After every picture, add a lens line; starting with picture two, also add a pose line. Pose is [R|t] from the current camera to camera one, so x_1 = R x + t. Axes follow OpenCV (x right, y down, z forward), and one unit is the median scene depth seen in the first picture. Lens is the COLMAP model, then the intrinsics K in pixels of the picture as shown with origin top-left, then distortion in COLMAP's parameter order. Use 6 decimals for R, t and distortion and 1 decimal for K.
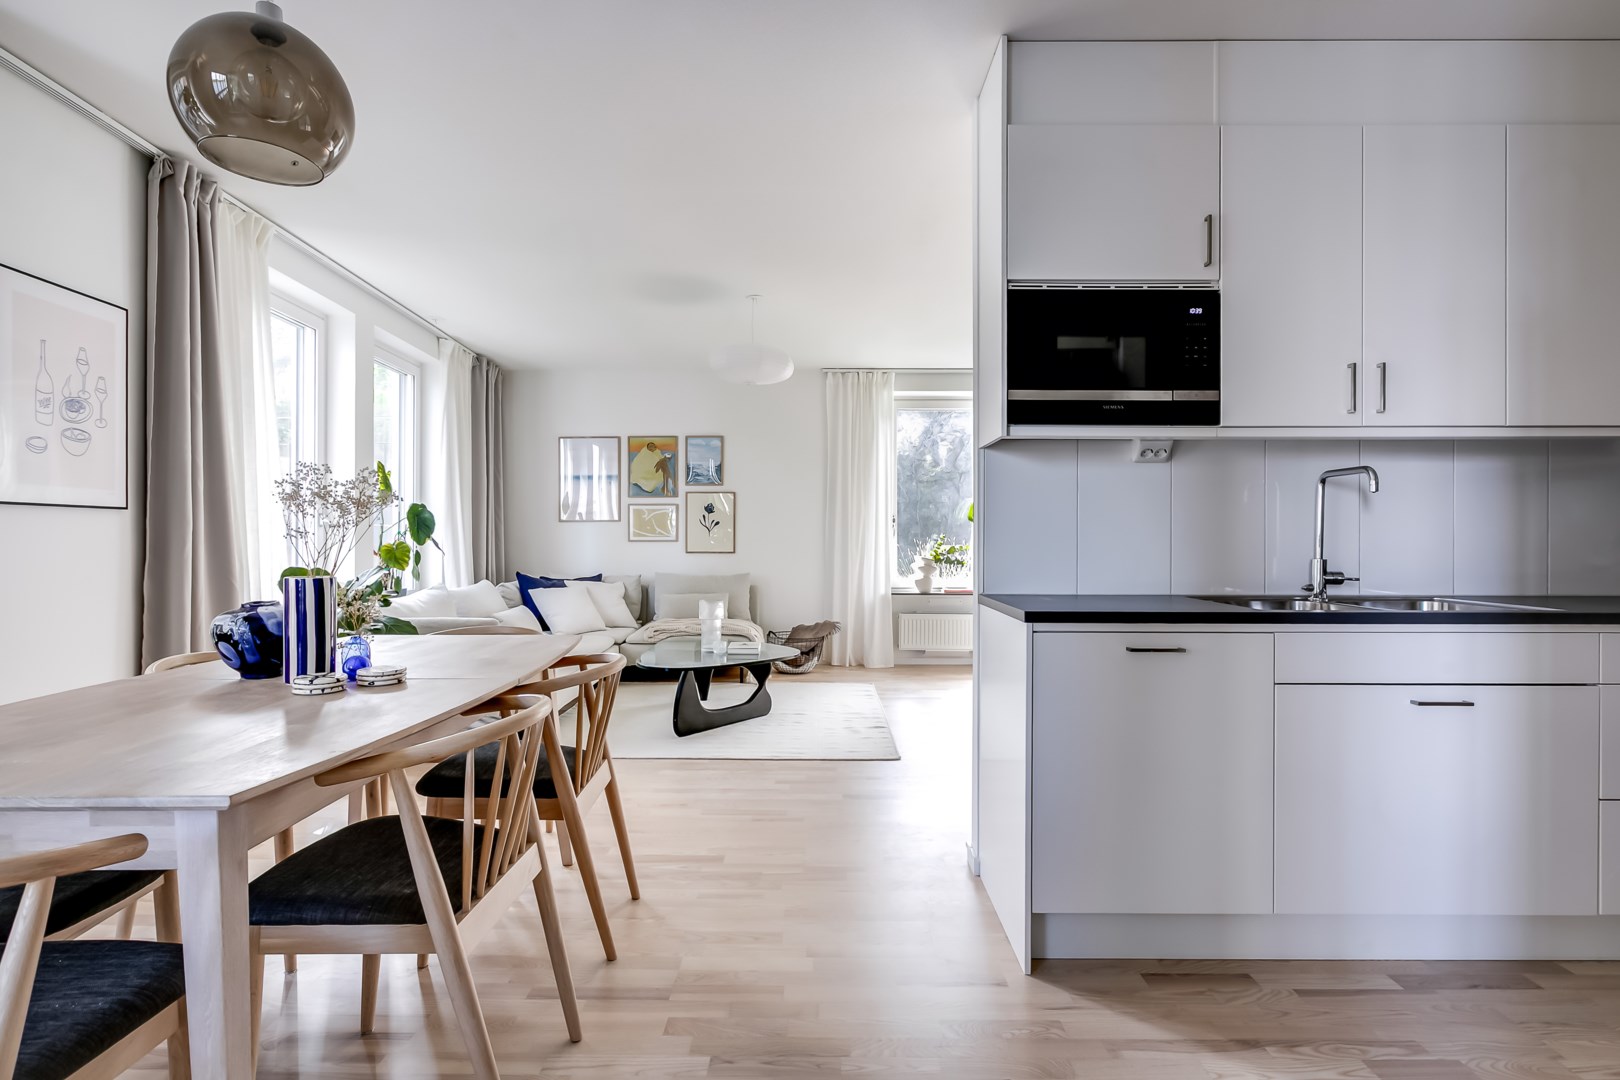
lens RADIAL K [[813.6, 0, 816.3], [0, 813.6, 538.7], [0, 0, 1]] dist [0.003448, -0.003053]
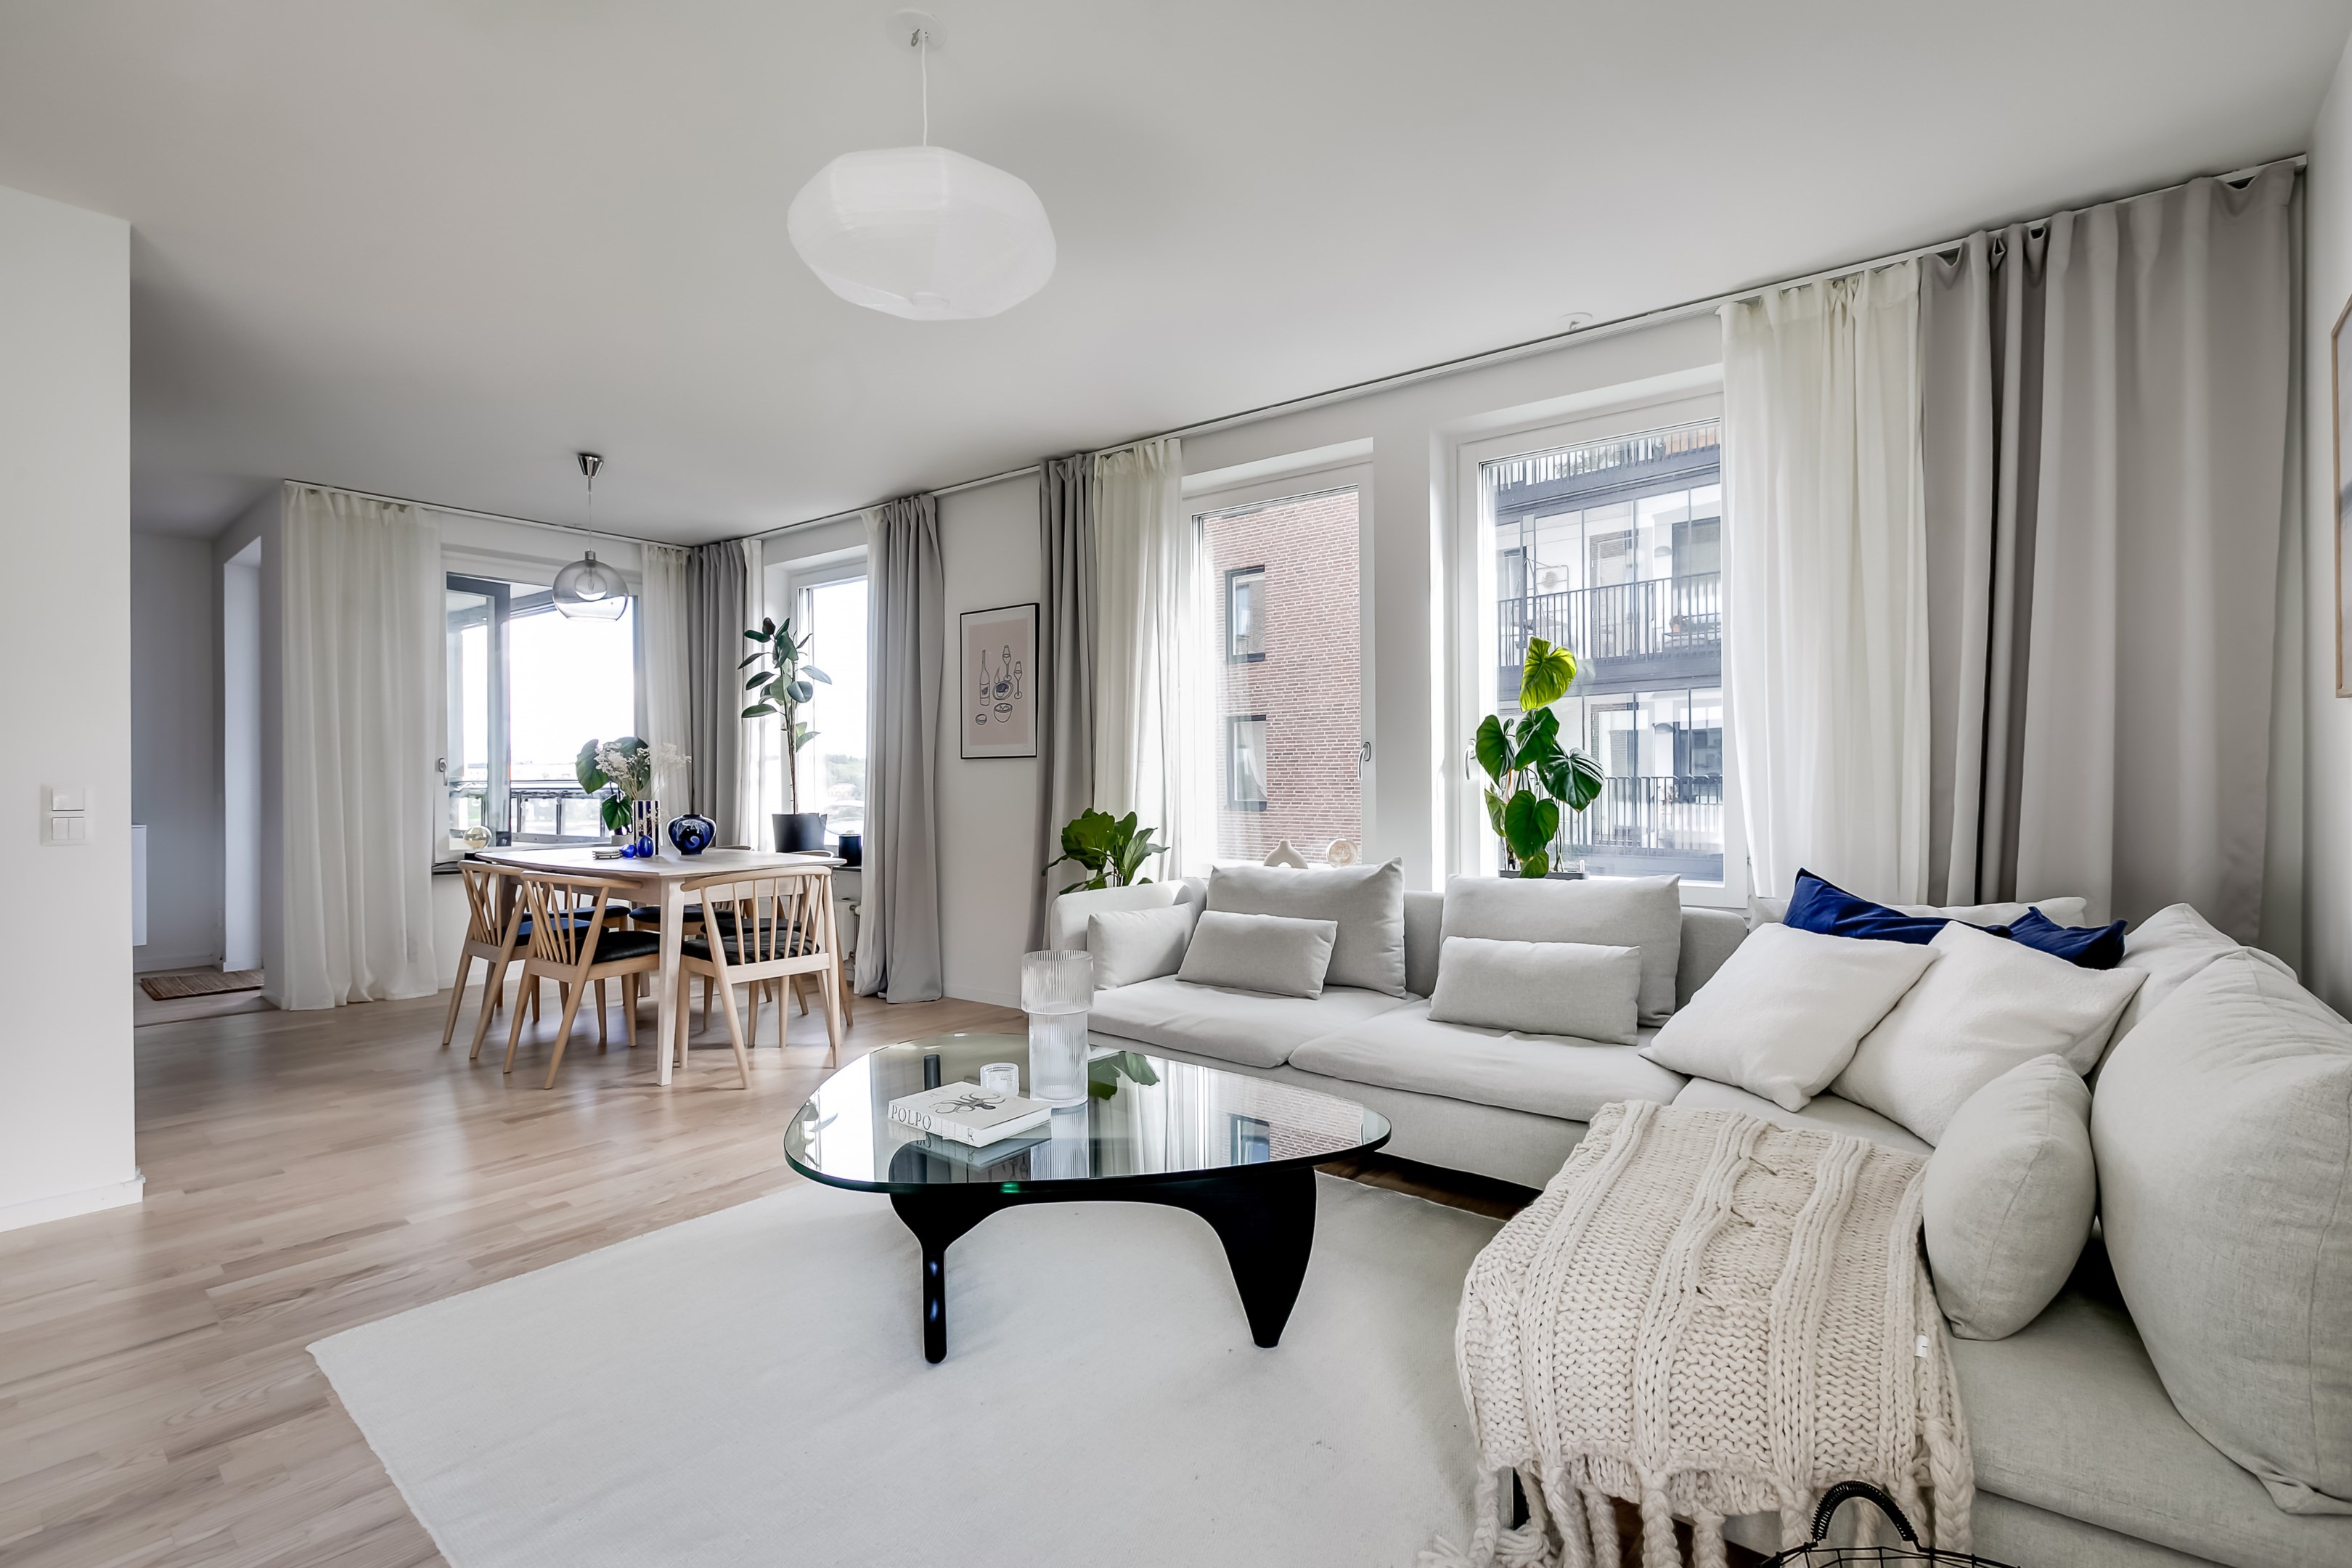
lens RADIAL K [[1058.4, 0, 1166.3], [0, 1058.4, 790.0], [0, 0, 1]] dist [-0.000563, -0.000417]
pose [[-0.644464, 0.002881, -0.764629, 0.174008], [0.000339, 0.999994, 0.003483, 0.005541], [0.764634, 0.001985, -0.644461, 1.269061]]
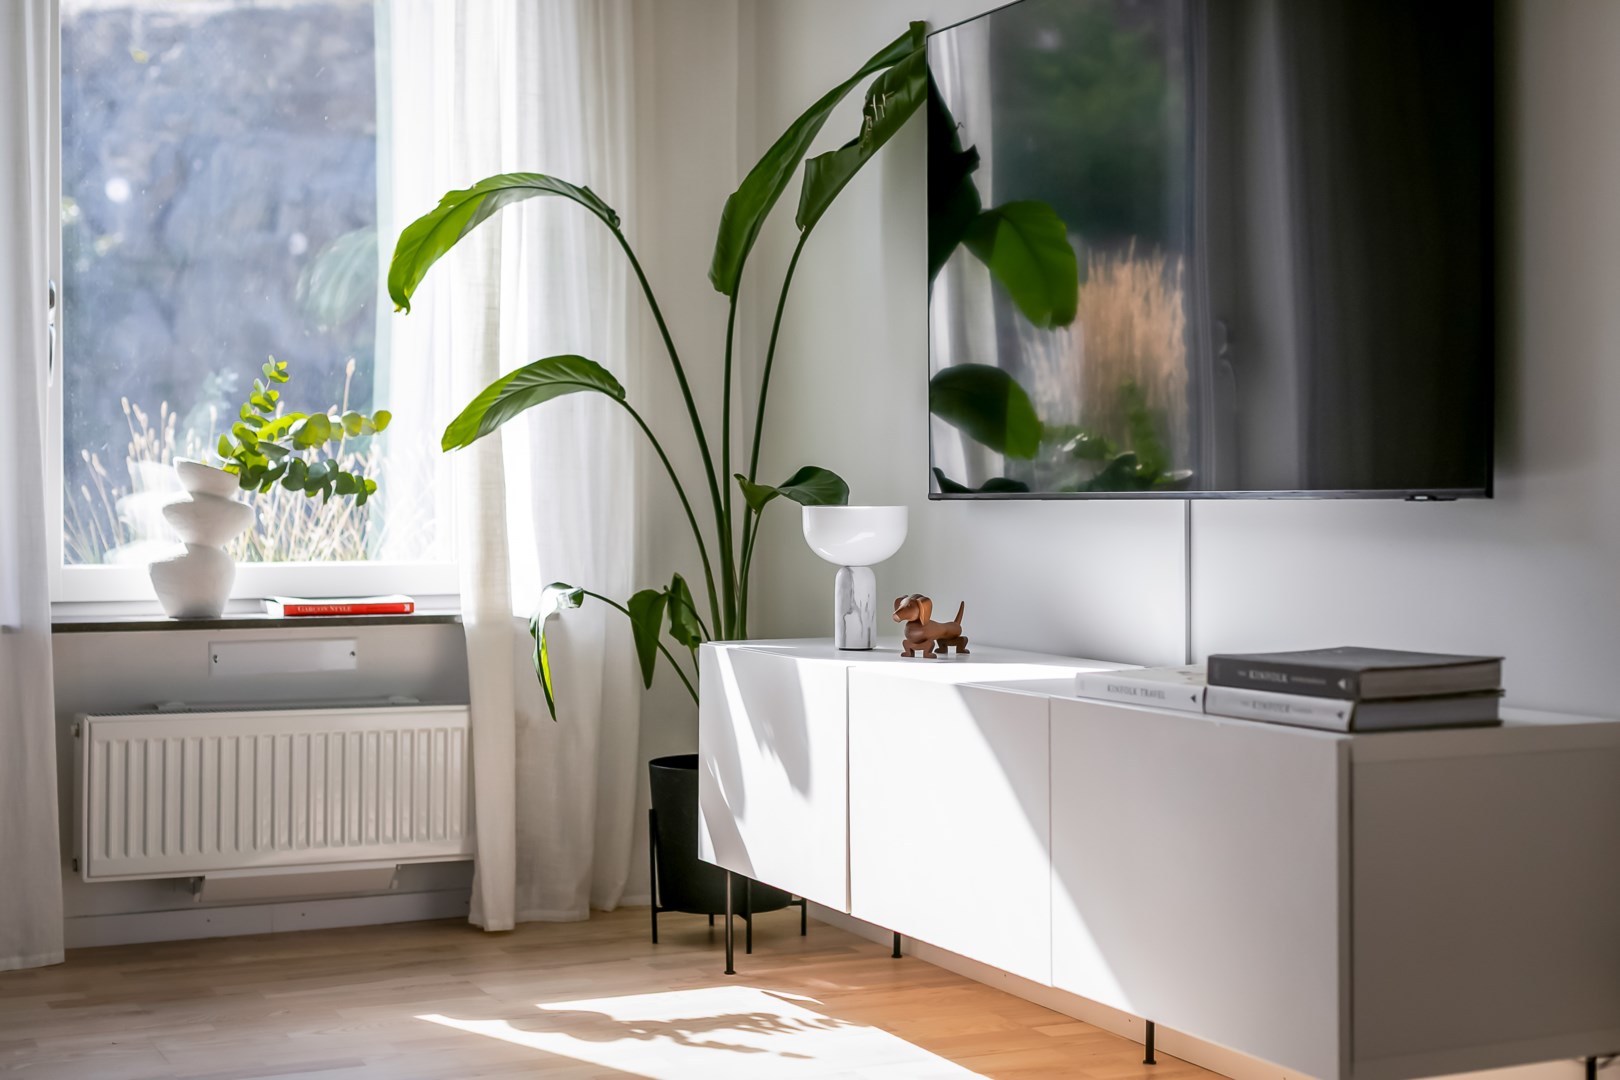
lens RADIAL K [[2393.2, 0, 826.8], [0, 2393.2, 498.9], [0, 0, 1]] dist [0.027911, 0.000000]
pose [[0.899099, -0.005086, 0.437715, -0.000527], [0.004413, 0.999987, 0.002555, 0.043261], [-0.437723, -0.000365, 0.899110, 0.441511]]
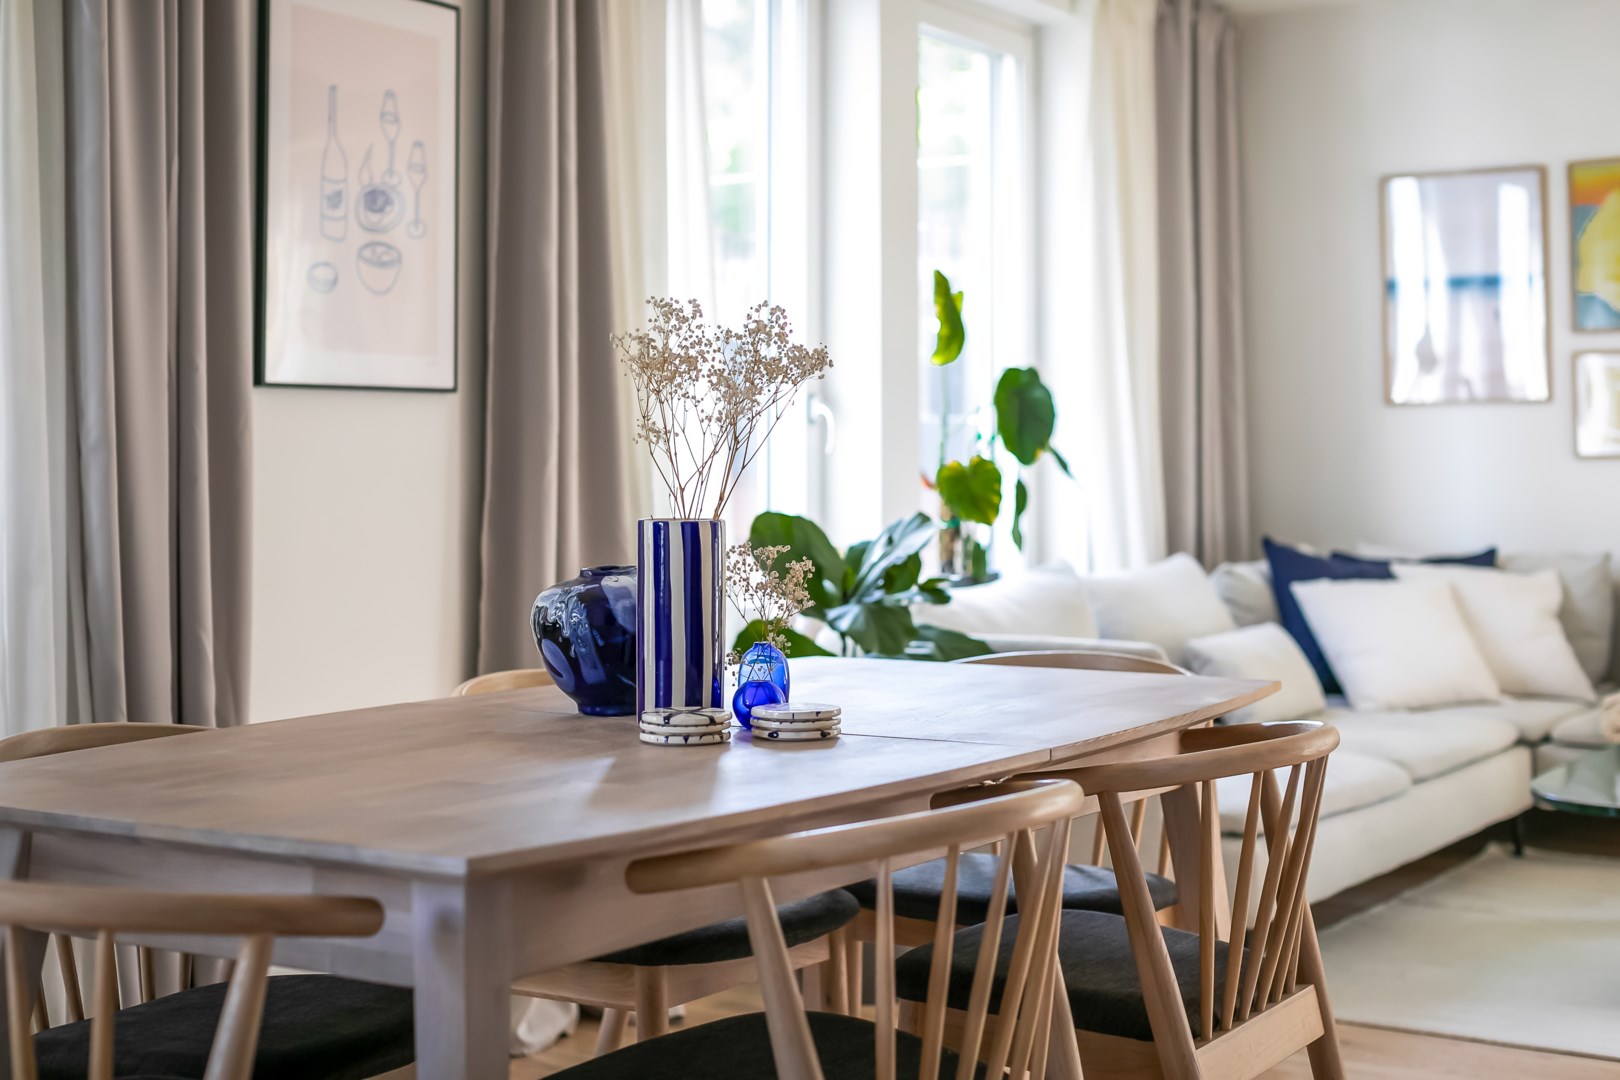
lens RADIAL K [[2393.2, 0, 794.9], [0, 2393.2, 316.4], [0, 0, 1]] dist [0.027911, 0.000000]
pose [[0.826693, -0.035109, -0.561557, 0.103855], [0.002593, 0.998278, -0.058595, 0.002935], [0.562648, 0.046984, 0.825360, -0.074719]]
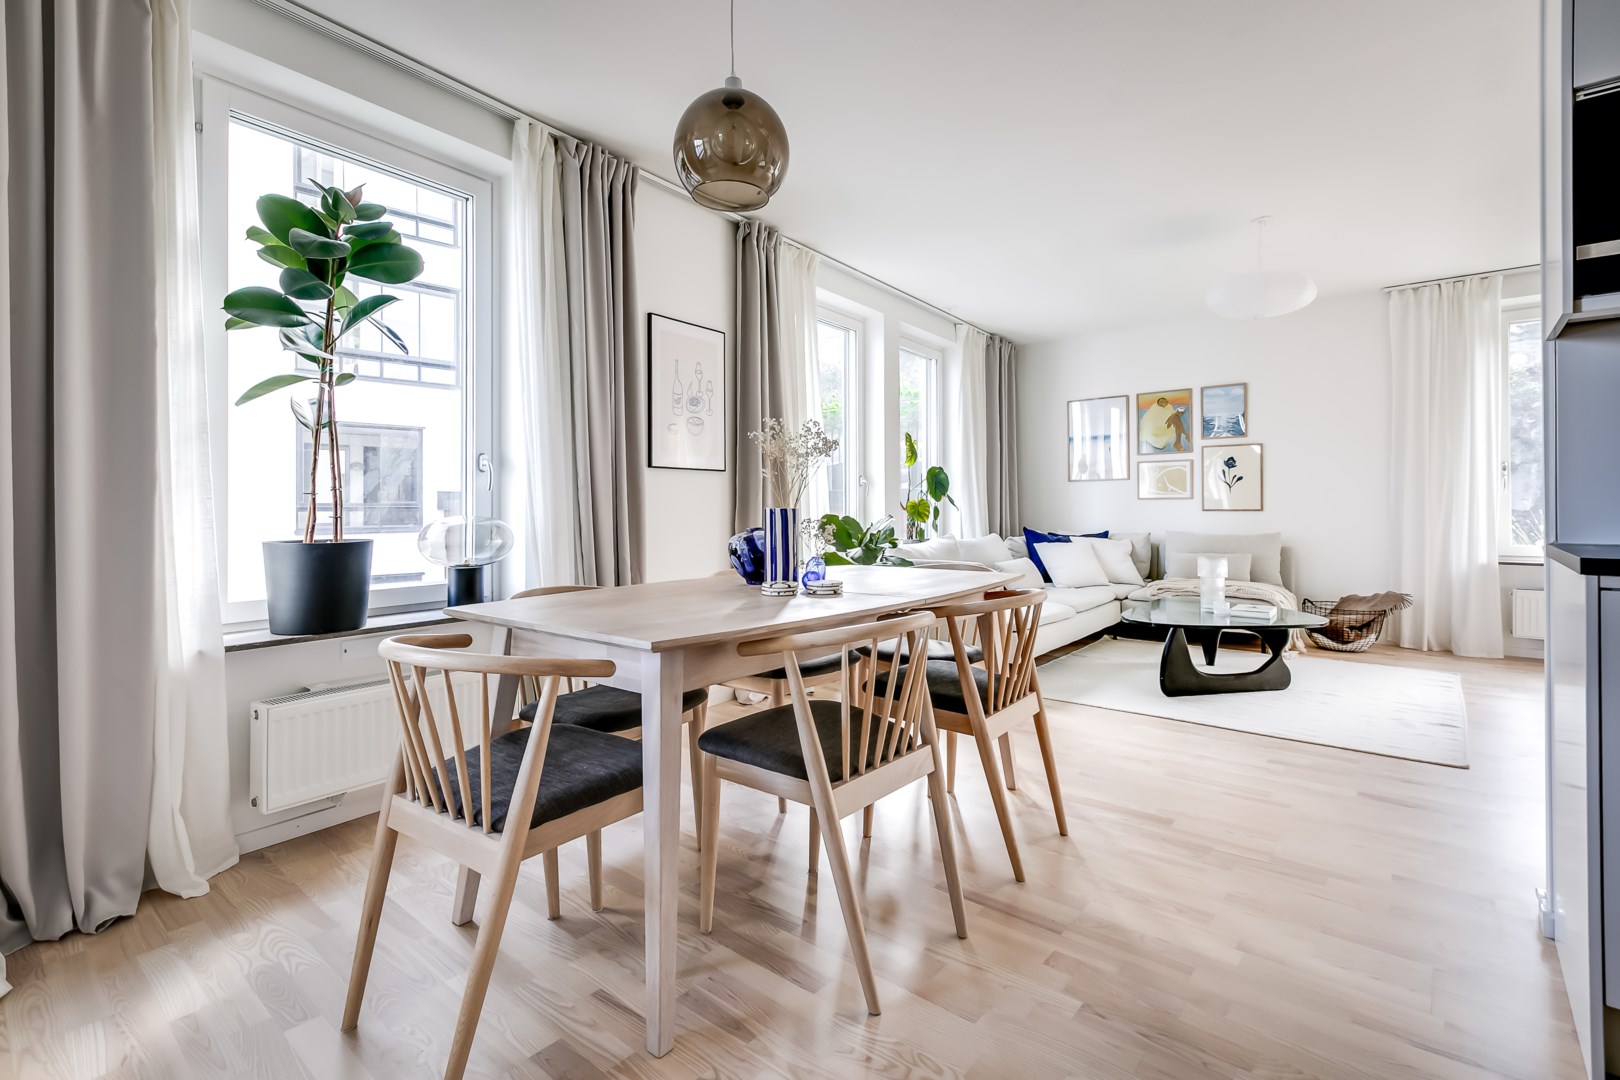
lens RADIAL K [[757.6, 0, 796.1], [0, 757.6, 503.4], [0, 0, 1]] dist [-0.002128, 0.002590]
pose [[0.763261, -0.008872, -0.646029, 0.064951], [0.005320, 0.999958, -0.007448, 0.017586], [0.646068, 0.002248, 0.763277, 0.033073]]
